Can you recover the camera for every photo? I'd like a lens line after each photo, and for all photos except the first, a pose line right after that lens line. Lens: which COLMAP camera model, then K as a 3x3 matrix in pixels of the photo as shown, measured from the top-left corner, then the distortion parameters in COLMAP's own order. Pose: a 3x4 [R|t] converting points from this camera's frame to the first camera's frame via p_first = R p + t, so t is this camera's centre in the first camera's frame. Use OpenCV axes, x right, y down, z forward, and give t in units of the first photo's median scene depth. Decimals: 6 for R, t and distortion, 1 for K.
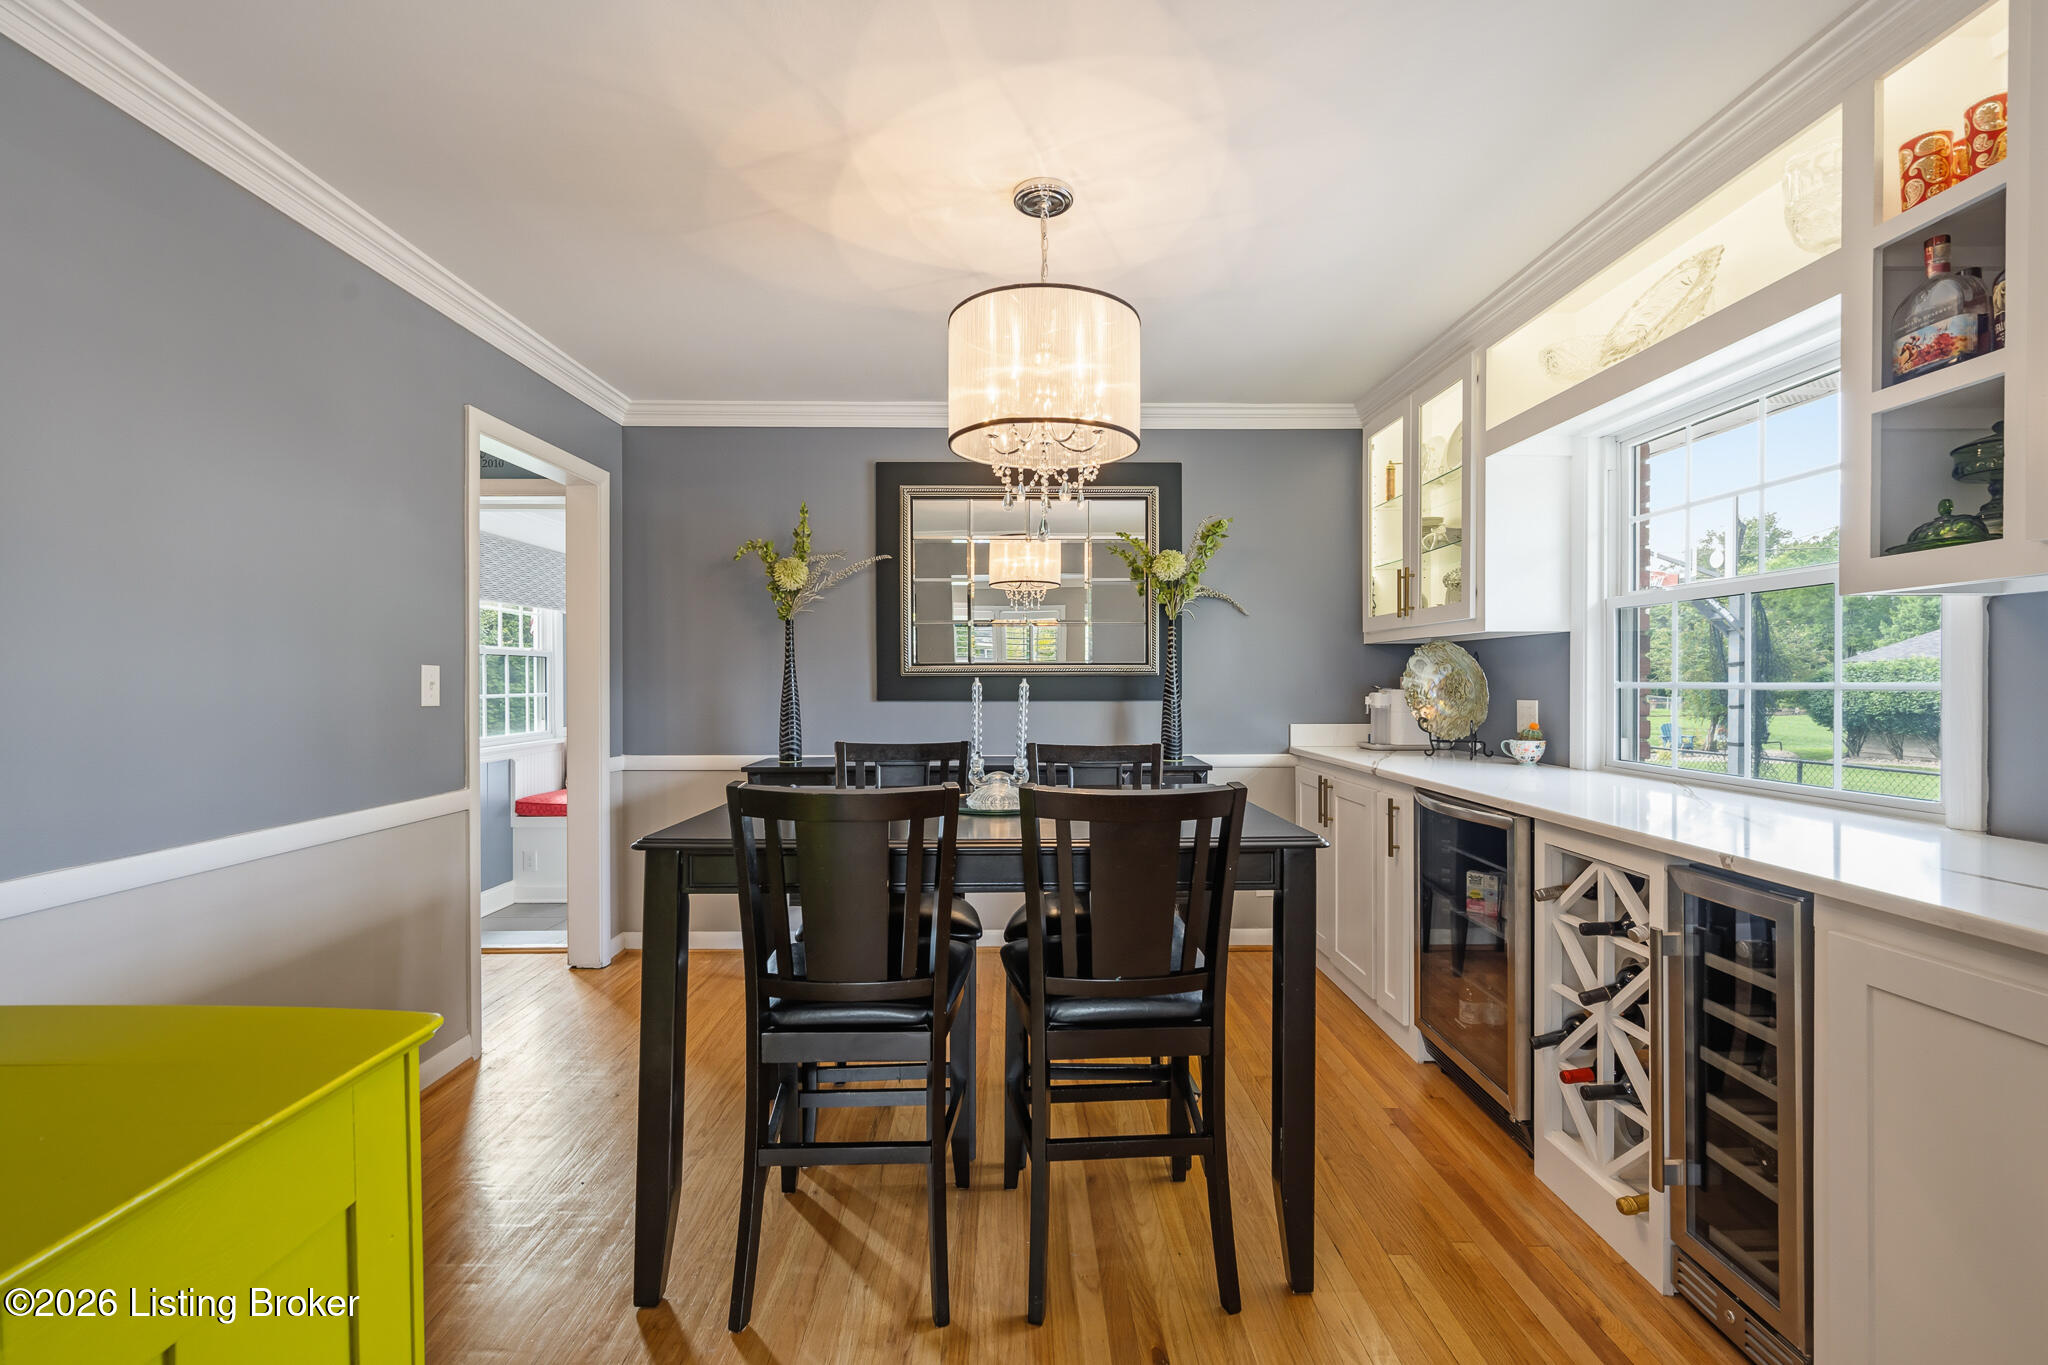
lens RADIAL K [[866.0, 0, 1024.0], [0, 866.0, 682.5], [0, 0, 1]] dist [-0.000806, -0.000059]
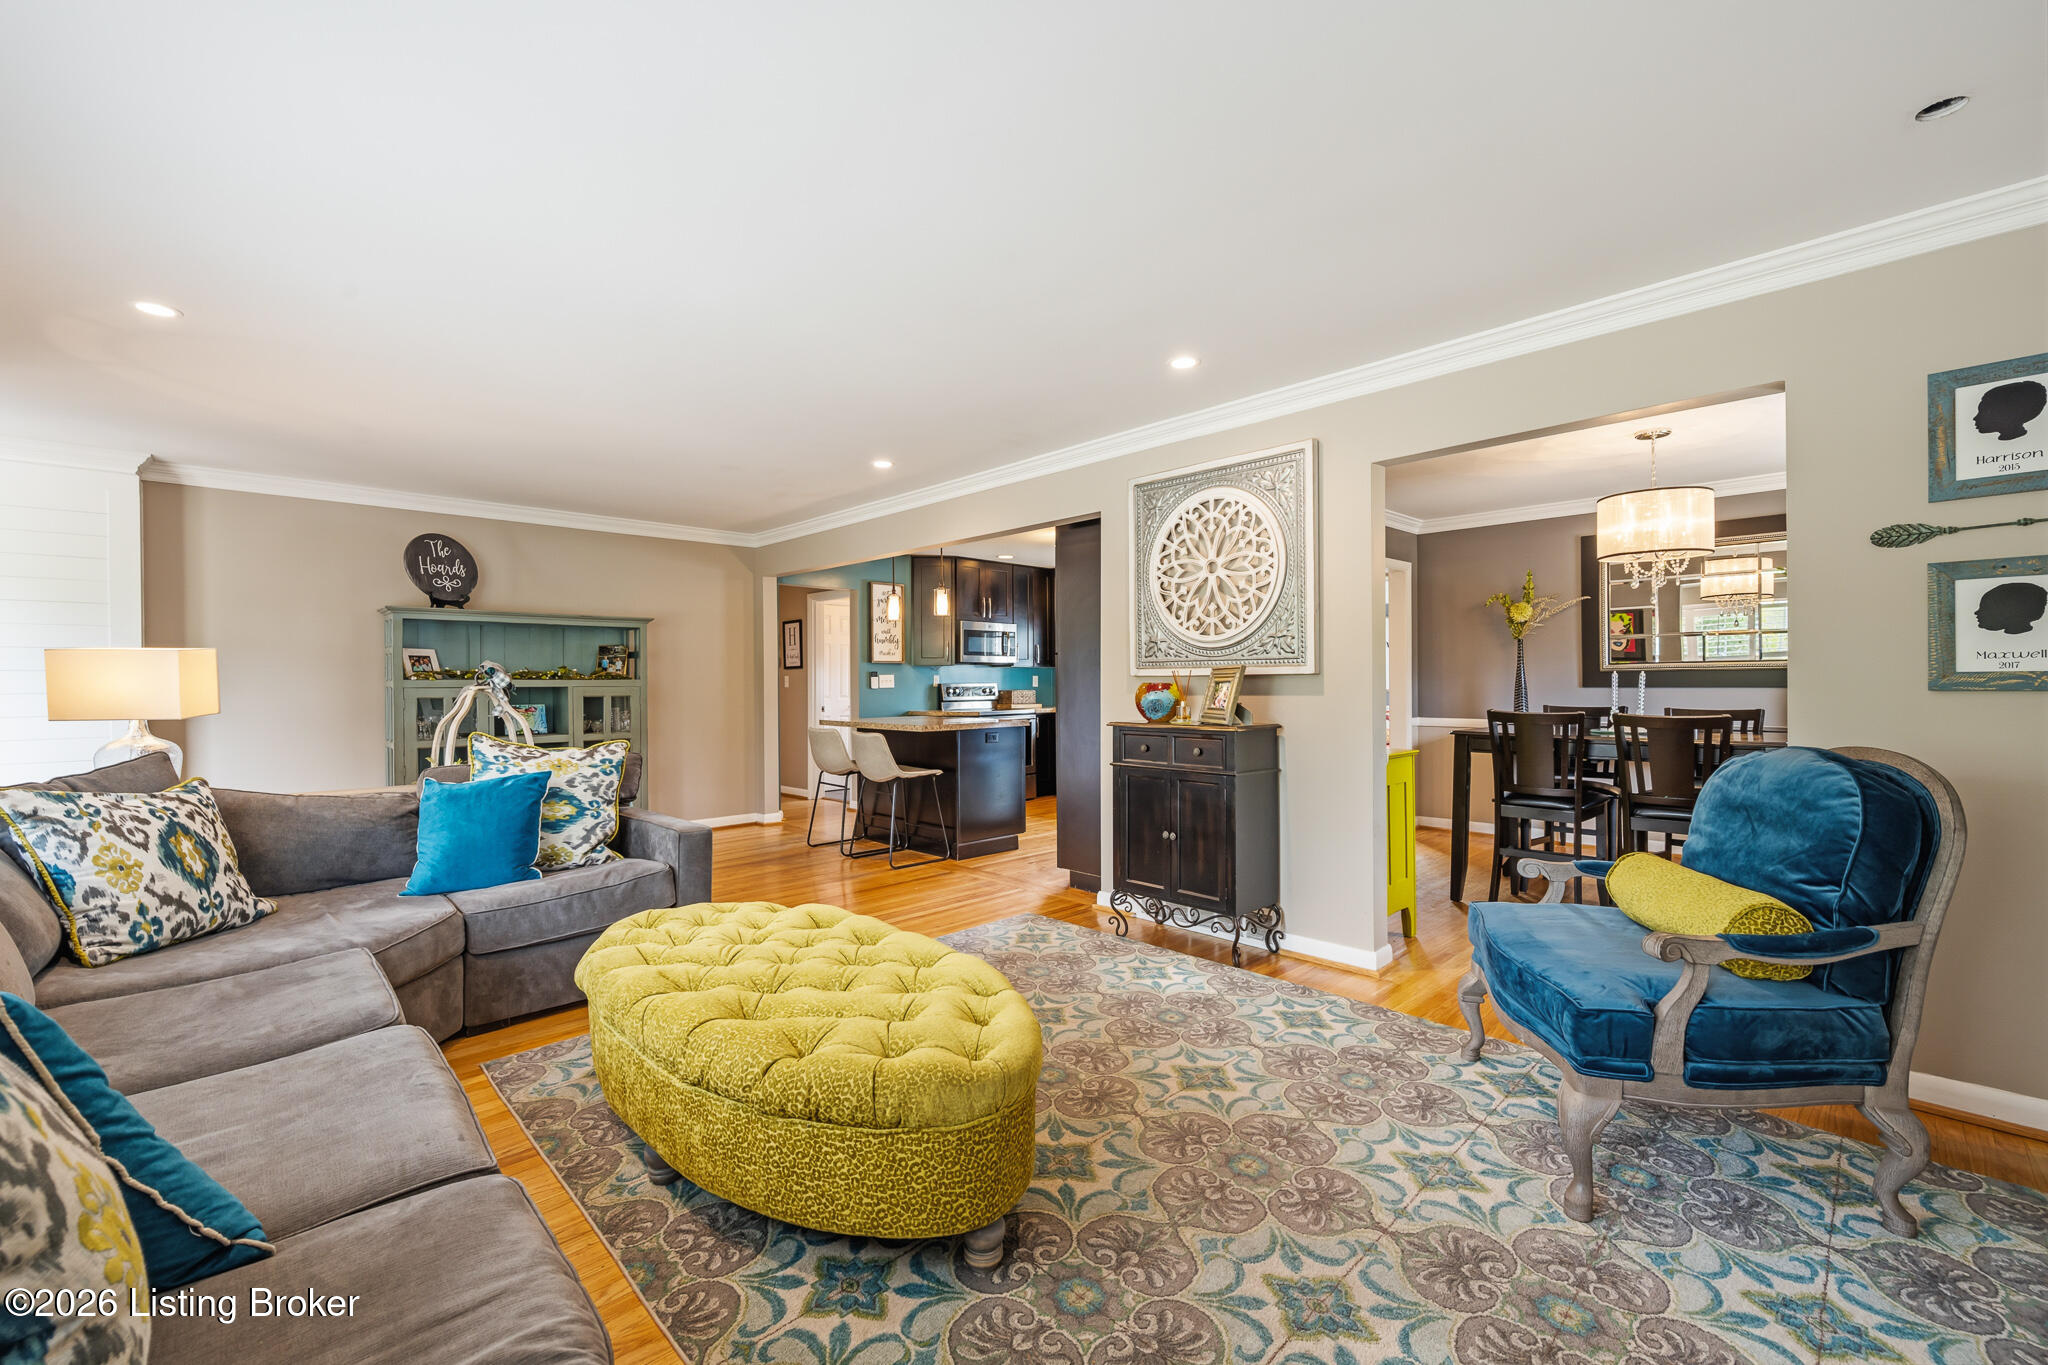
lens RADIAL K [[840.4, 0, 1028.7], [0, 840.4, 688.1], [0, 0, 1]] dist [-0.001969, -0.000367]
pose [[0.688018, -0.001034, -0.725693, 0.458838], [0.007252, 0.999959, 0.005450, 0.013943], [0.725658, -0.009013, 0.687997, -1.467265]]
